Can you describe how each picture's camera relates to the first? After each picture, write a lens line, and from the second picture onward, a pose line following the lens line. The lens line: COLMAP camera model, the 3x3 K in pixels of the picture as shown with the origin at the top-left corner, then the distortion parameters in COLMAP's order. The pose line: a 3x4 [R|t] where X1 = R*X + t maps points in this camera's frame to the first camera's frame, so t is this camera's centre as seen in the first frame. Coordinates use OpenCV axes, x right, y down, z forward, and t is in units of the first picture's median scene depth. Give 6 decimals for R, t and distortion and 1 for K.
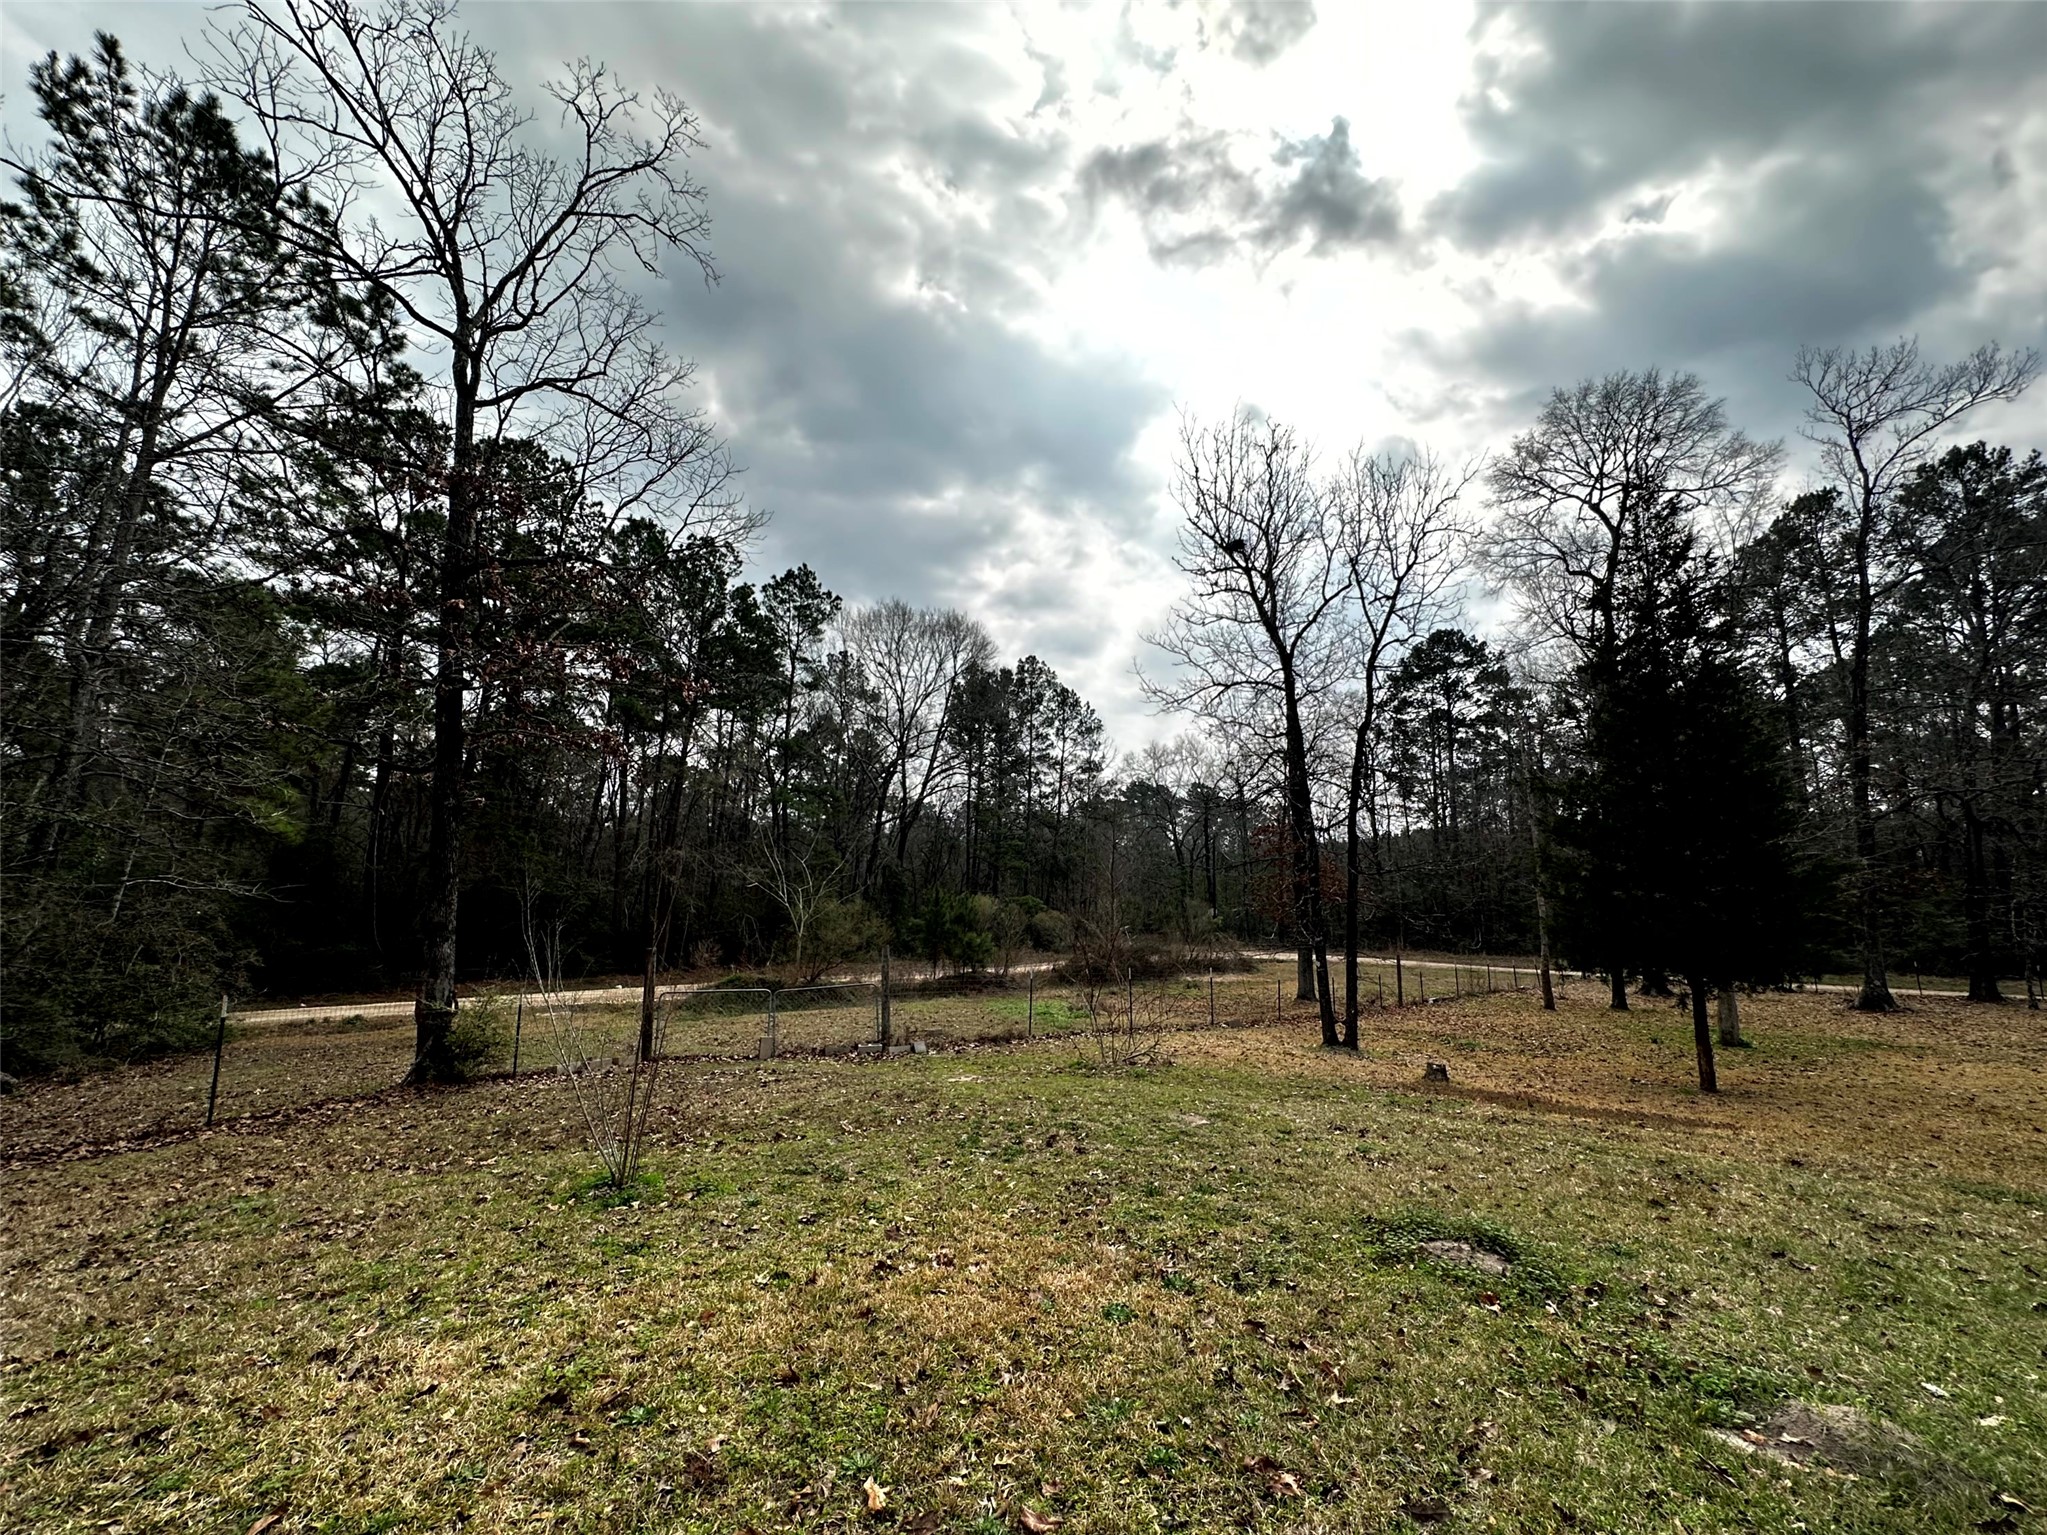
lens RADIAL K [[816.7, 0, 1015.1], [0, 816.7, 768.0], [0, 0, 1]] dist [0.001051, 0.000604]
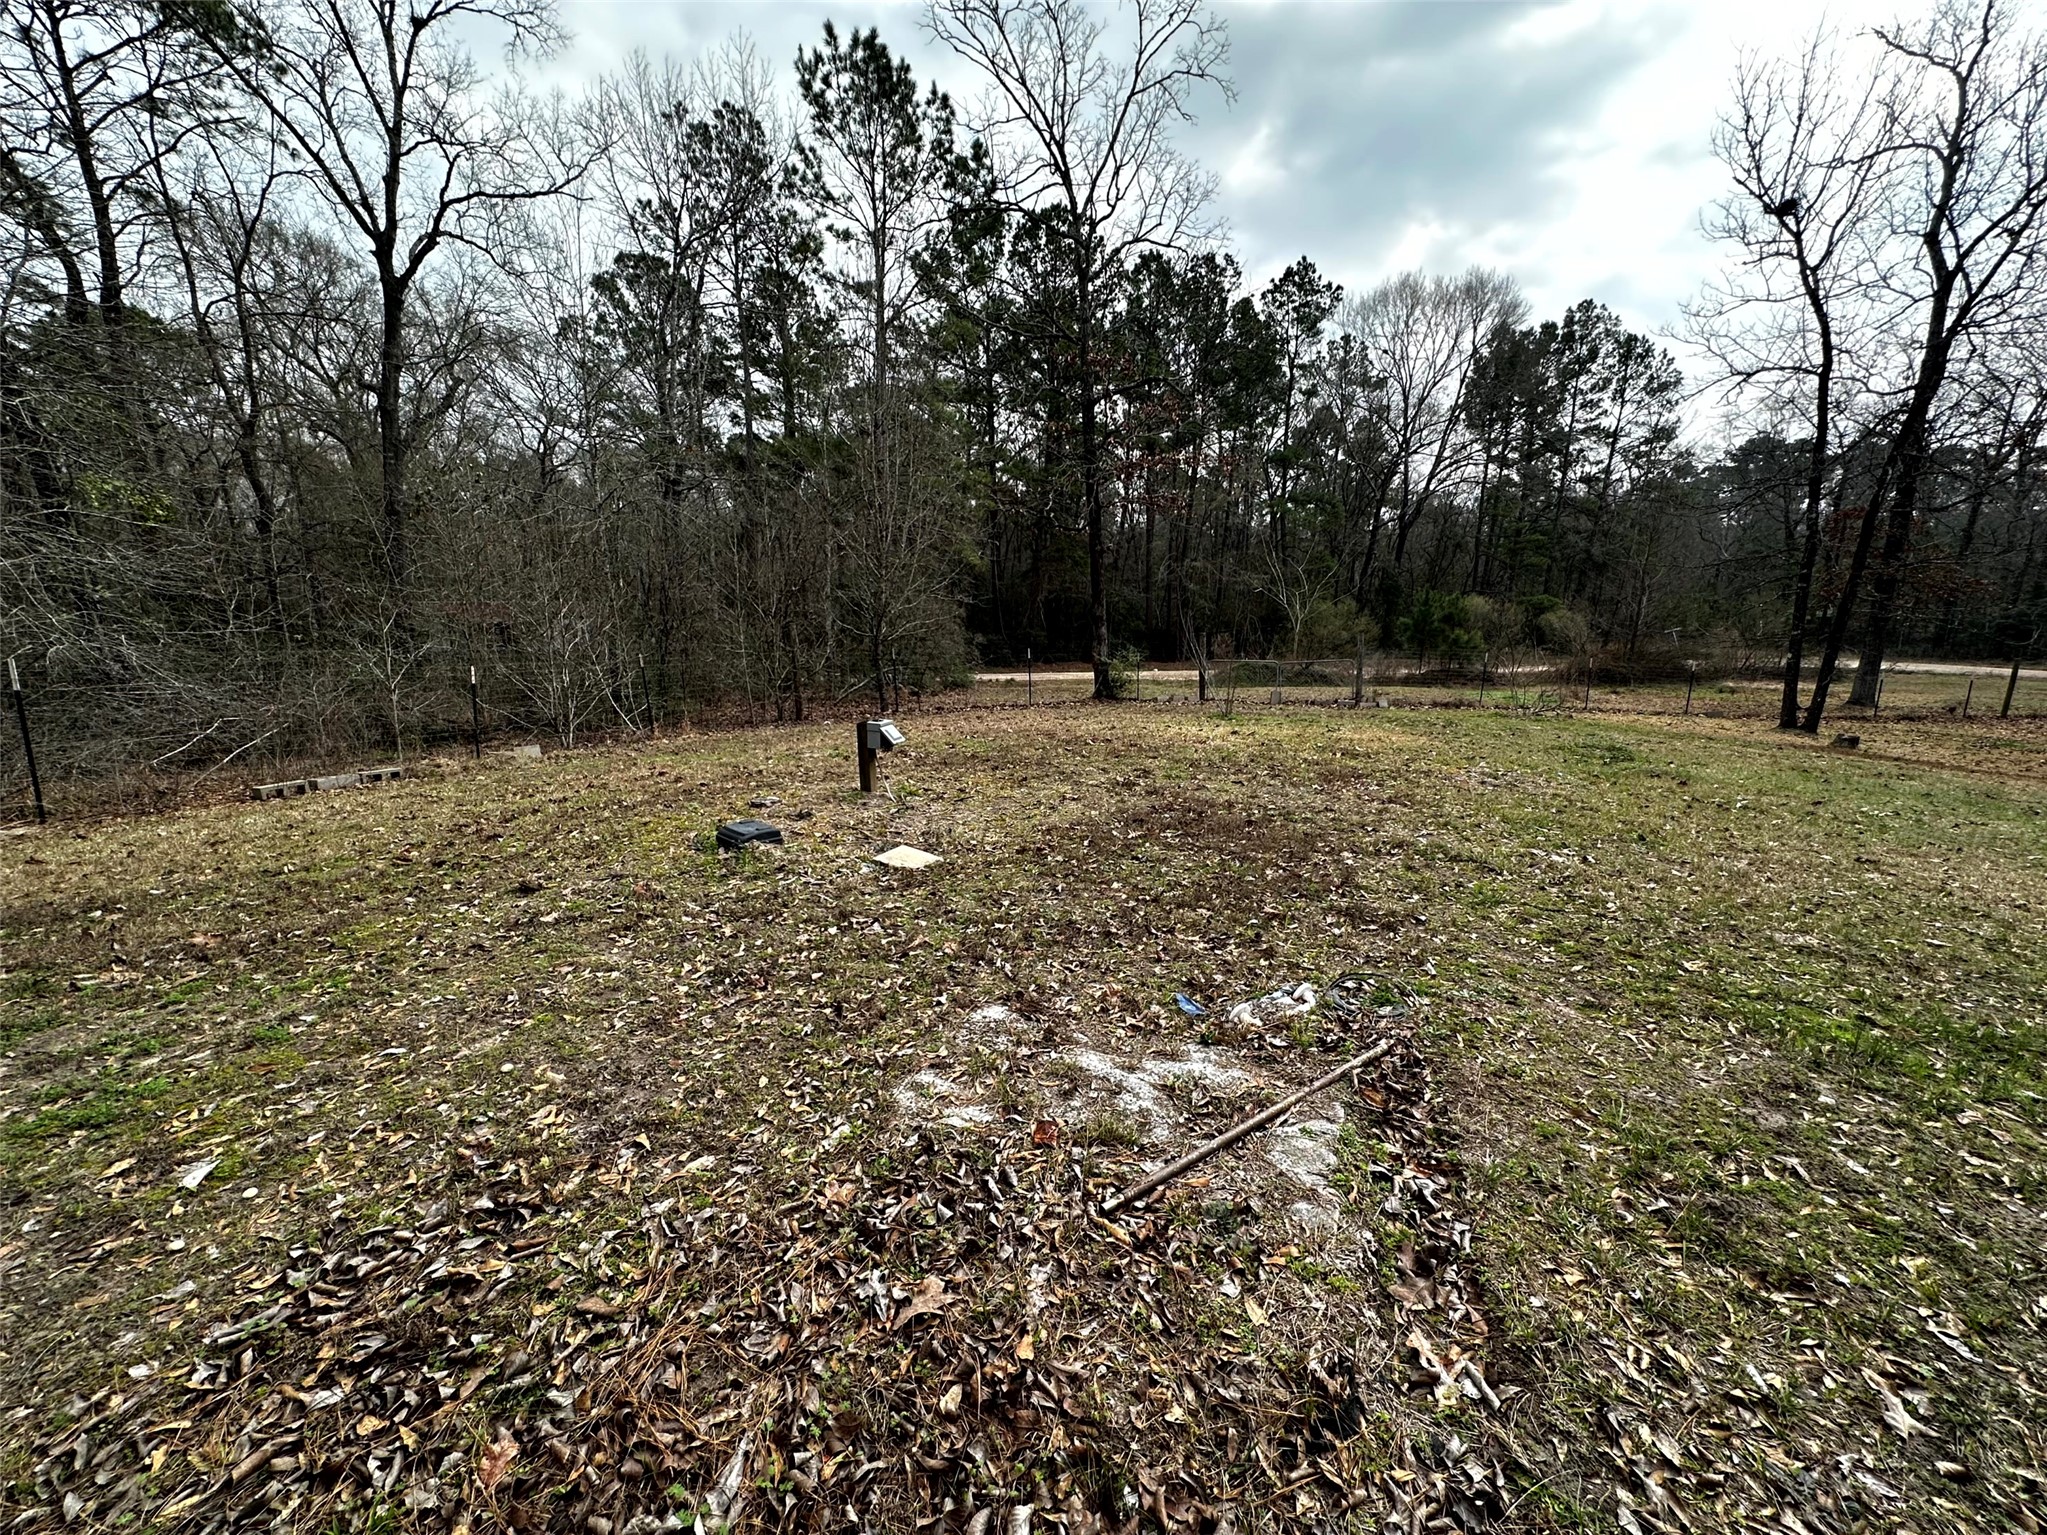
lens RADIAL K [[816.7, 0, 1017.3], [0, 816.7, 765.8], [0, 0, 1]] dist [0.001051, 0.000604]
pose [[0.838704, 0.093813, -0.536446, 0.030503], [0.099414, 0.942125, 0.320185, -0.019564], [0.535437, -0.321870, 0.780837, -0.121864]]
